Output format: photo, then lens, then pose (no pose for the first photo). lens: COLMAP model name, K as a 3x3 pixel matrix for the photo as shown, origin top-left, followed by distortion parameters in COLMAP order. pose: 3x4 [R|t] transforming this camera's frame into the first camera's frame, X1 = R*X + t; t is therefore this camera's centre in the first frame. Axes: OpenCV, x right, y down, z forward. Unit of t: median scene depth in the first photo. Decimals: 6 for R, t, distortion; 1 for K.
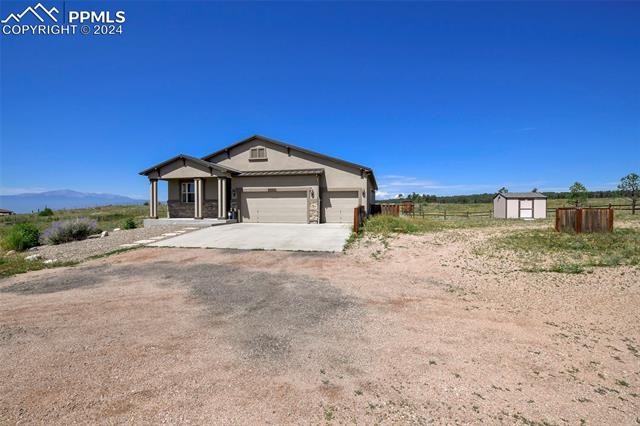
lens RADIAL K [[285.7, 0, 322.1], [0, 285.7, 215.0], [0, 0, 1]] dist [0.000434, 0.000031]
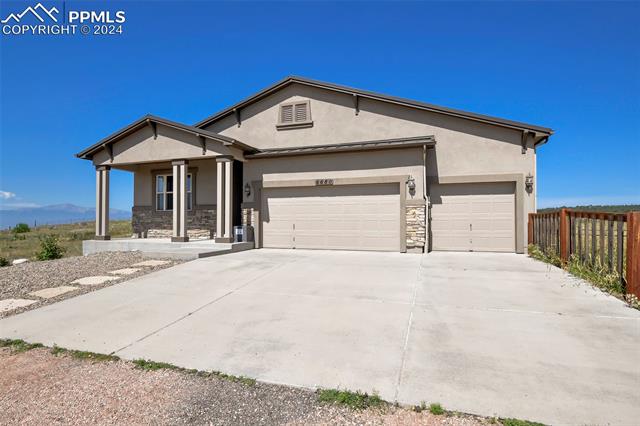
lens RADIAL K [[333.2, 0, 320.0], [0, 333.2, 219.8], [0, 0, 1]] dist [-0.002541, -0.000728]
pose [[0.996055, -0.000001, -0.088735, -0.130188], [-0.003451, 0.999243, -0.038749, -0.001075], [0.088668, 0.038902, 0.995301, 0.432038]]
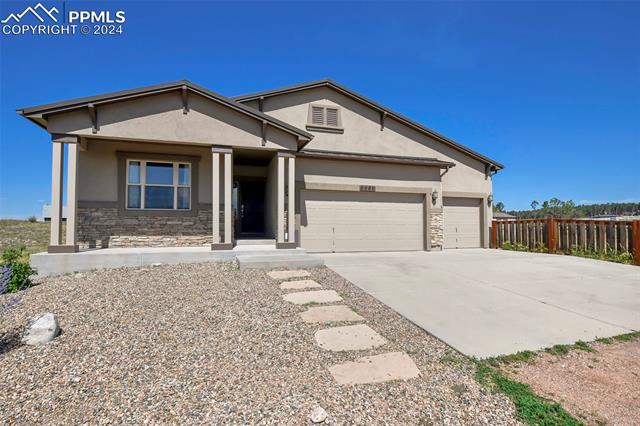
lens RADIAL K [[333.2, 0, 320.0], [0, 333.2, 219.8], [0, 0, 1]] dist [-0.002541, -0.000728]
pose [[0.852758, 0.015896, 0.522064, -0.561506], [0.014796, 0.998400, -0.054569, 0.001567], [-0.522096, 0.054259, 0.851159, 0.527498]]
